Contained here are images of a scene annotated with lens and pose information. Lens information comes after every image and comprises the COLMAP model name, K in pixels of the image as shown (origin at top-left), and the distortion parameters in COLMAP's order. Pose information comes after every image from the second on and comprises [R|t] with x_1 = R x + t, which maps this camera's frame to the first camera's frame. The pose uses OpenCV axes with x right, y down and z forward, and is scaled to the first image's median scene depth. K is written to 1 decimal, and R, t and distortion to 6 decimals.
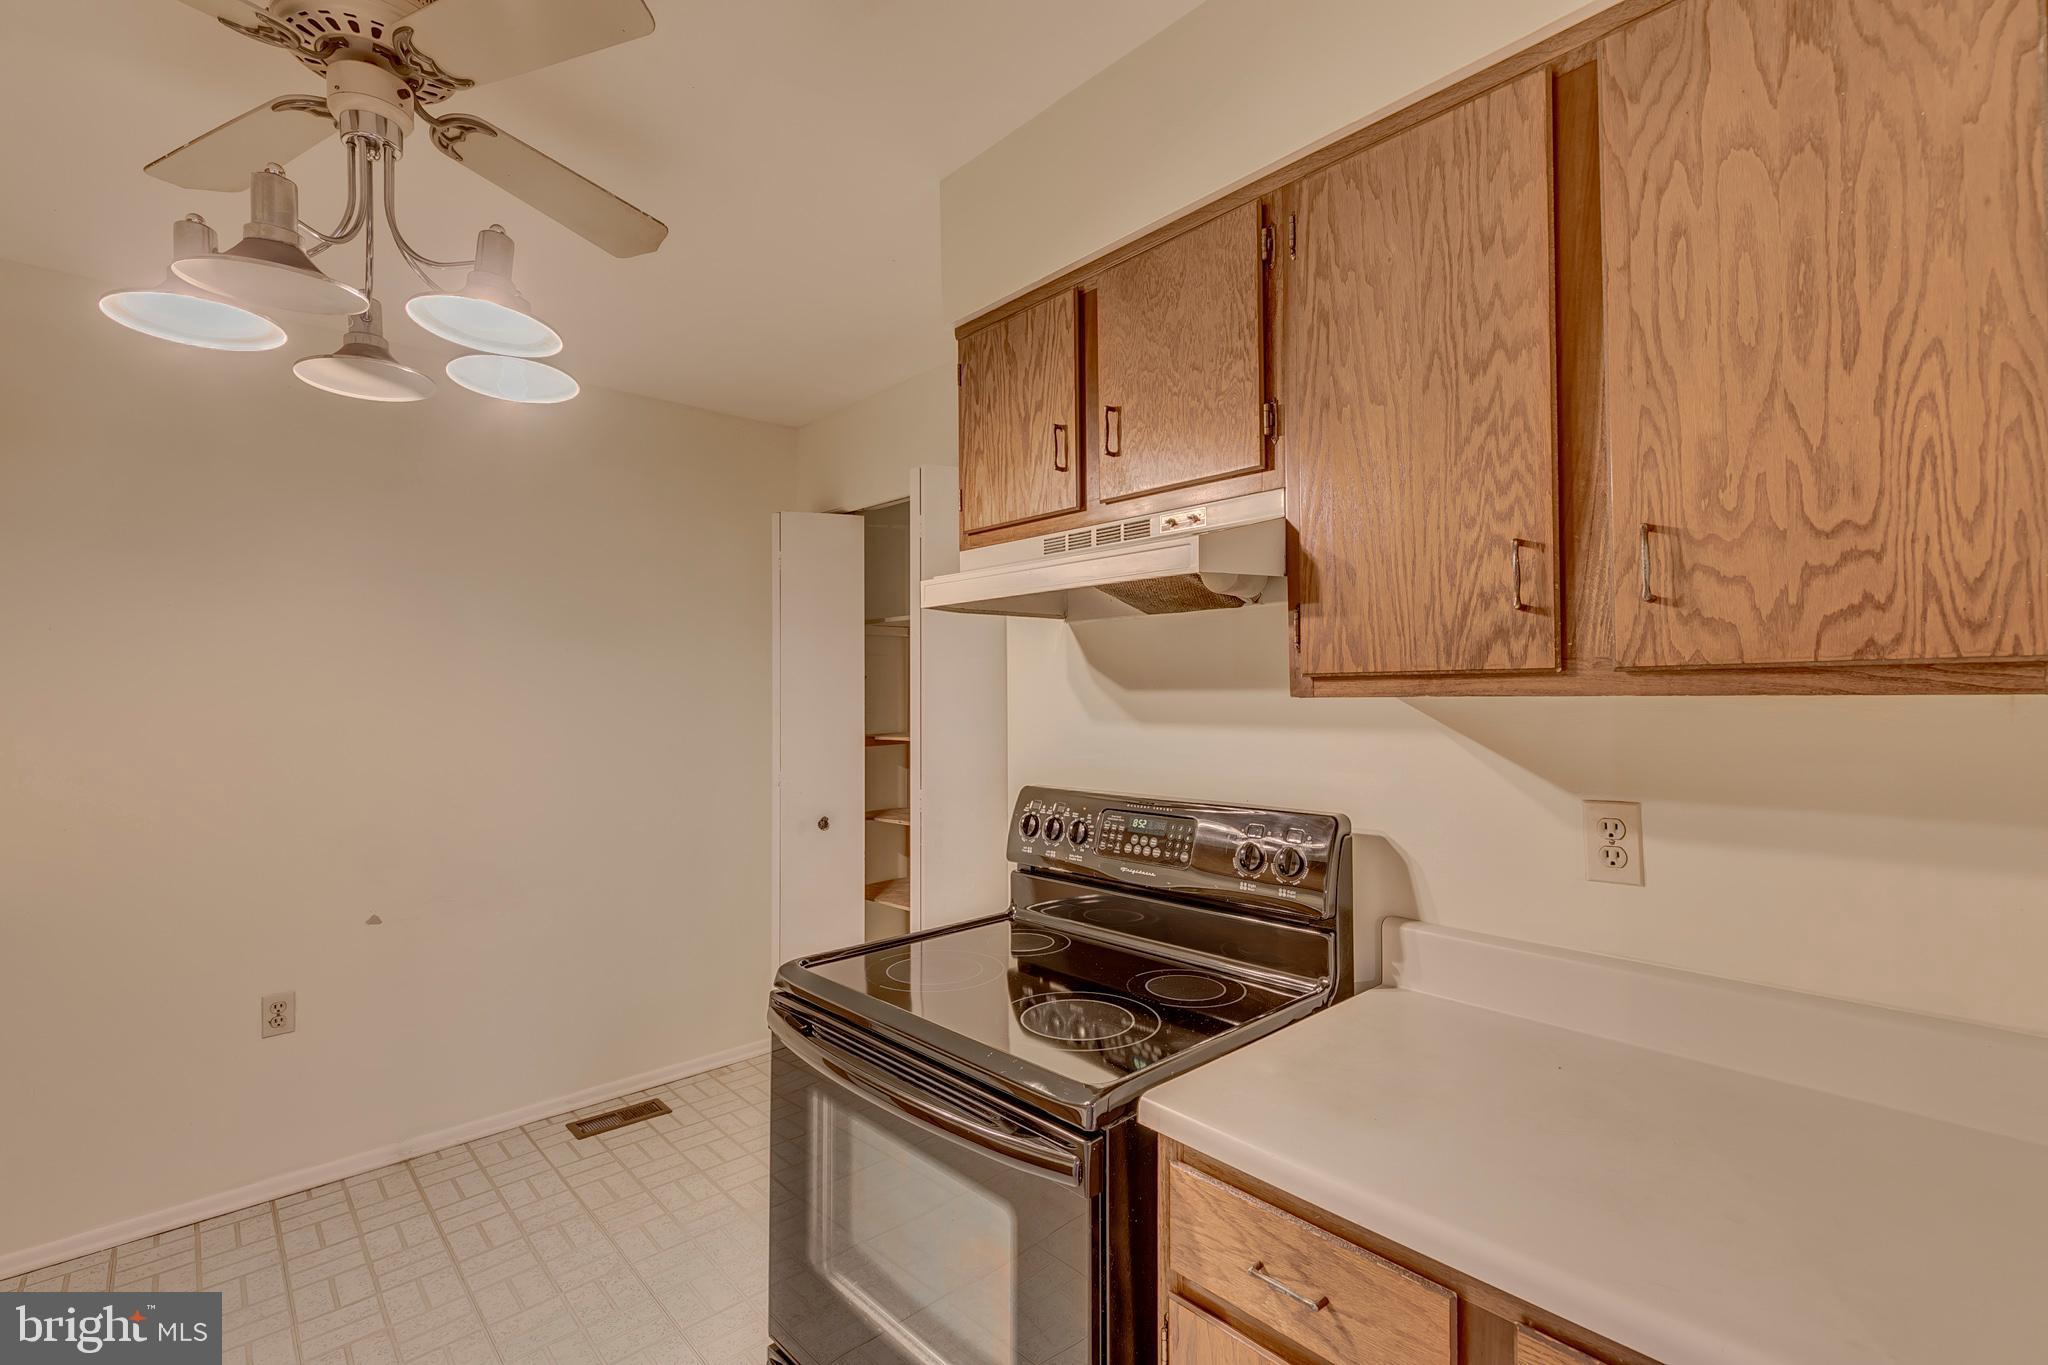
lens RADIAL K [[907.8, 0, 1024.2], [0, 907.8, 678.6], [0, 0, 1]] dist [0.008093, -0.002582]
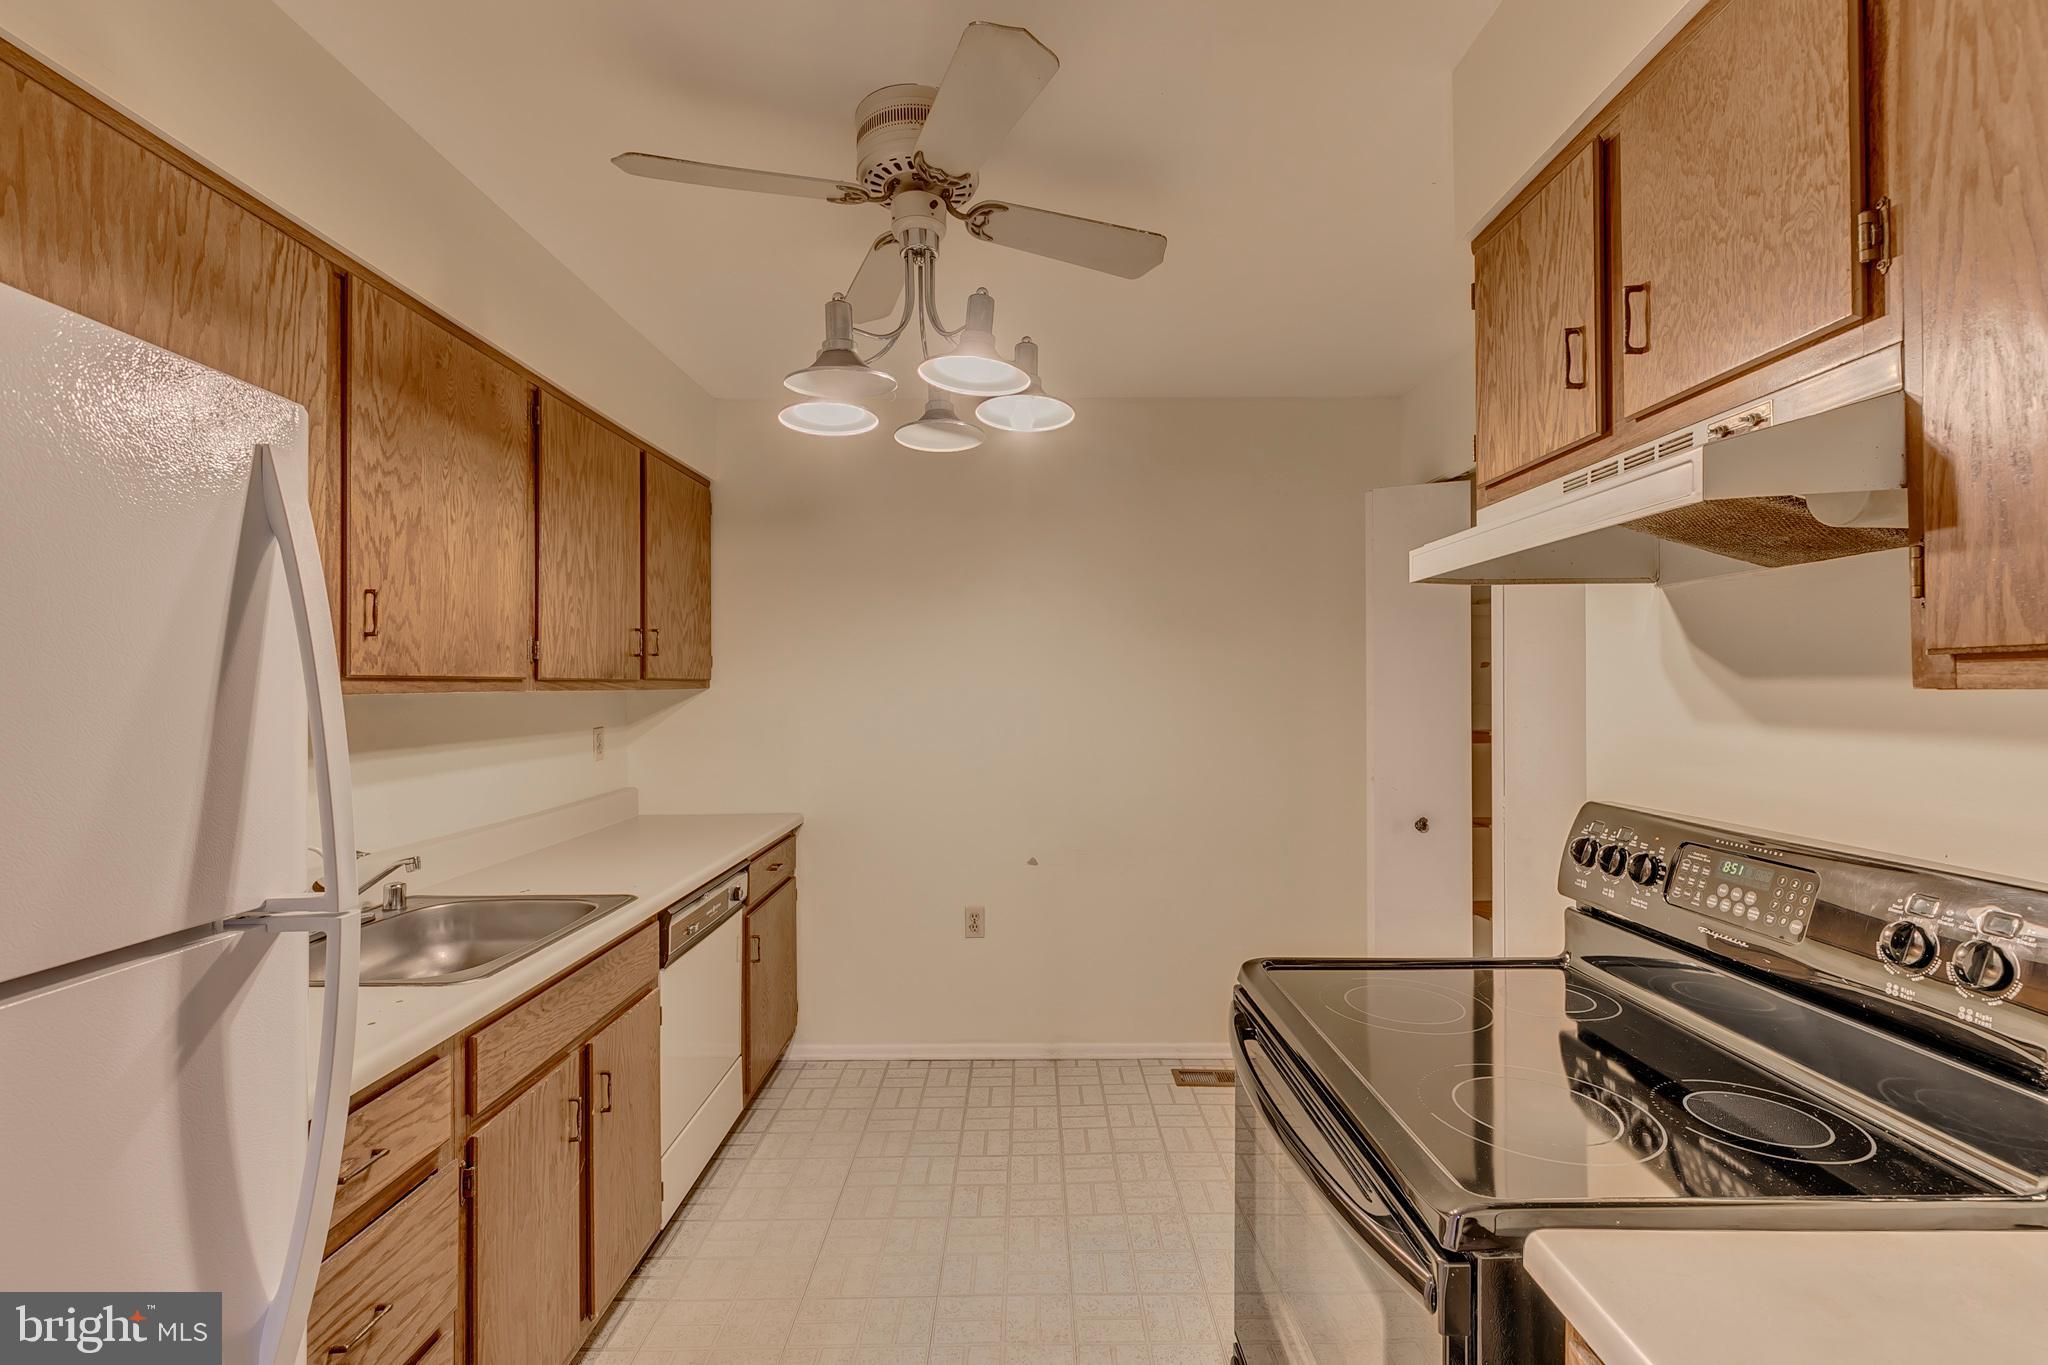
lens RADIAL K [[907.8, 0, 1030.9], [0, 907.8, 677.5], [0, 0, 1]] dist [0.008093, -0.002582]
pose [[0.737504, -0.001437, -0.675342, 0.230561], [0.008911, 0.999931, 0.007603, 0.002783], [0.675284, -0.011625, 0.737466, 0.136840]]
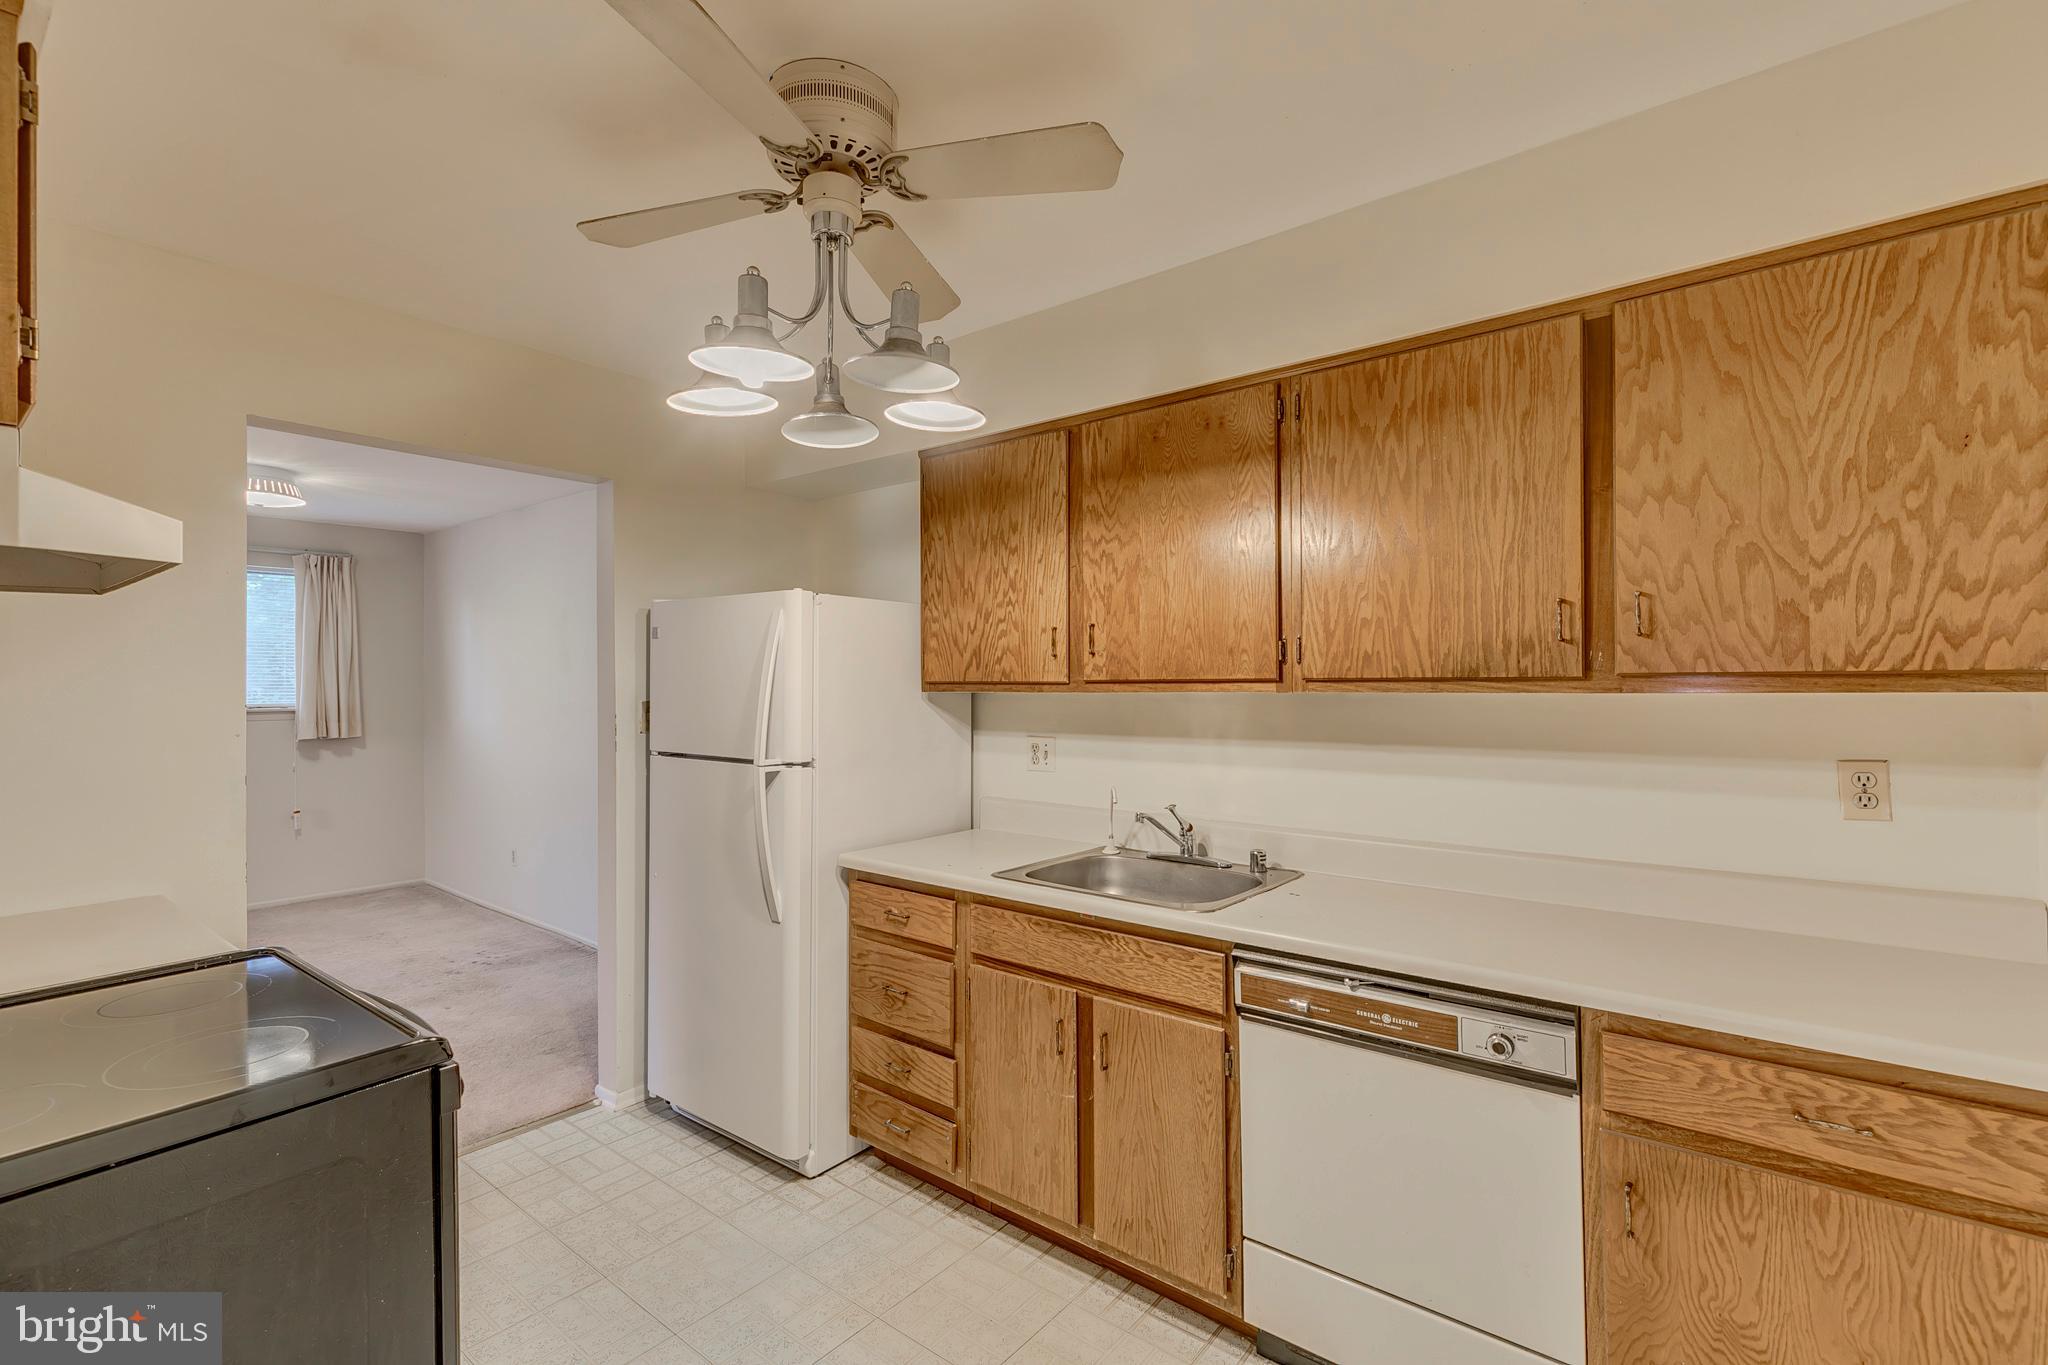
lens RADIAL K [[907.8, 0, 1027.1], [0, 907.8, 683.6], [0, 0, 1]] dist [0.008093, -0.002582]
pose [[-0.988531, 0.011927, -0.150549, -0.668945], [0.014480, 0.999769, -0.015878, 0.030399], [0.150325, -0.017876, -0.988475, 1.918003]]
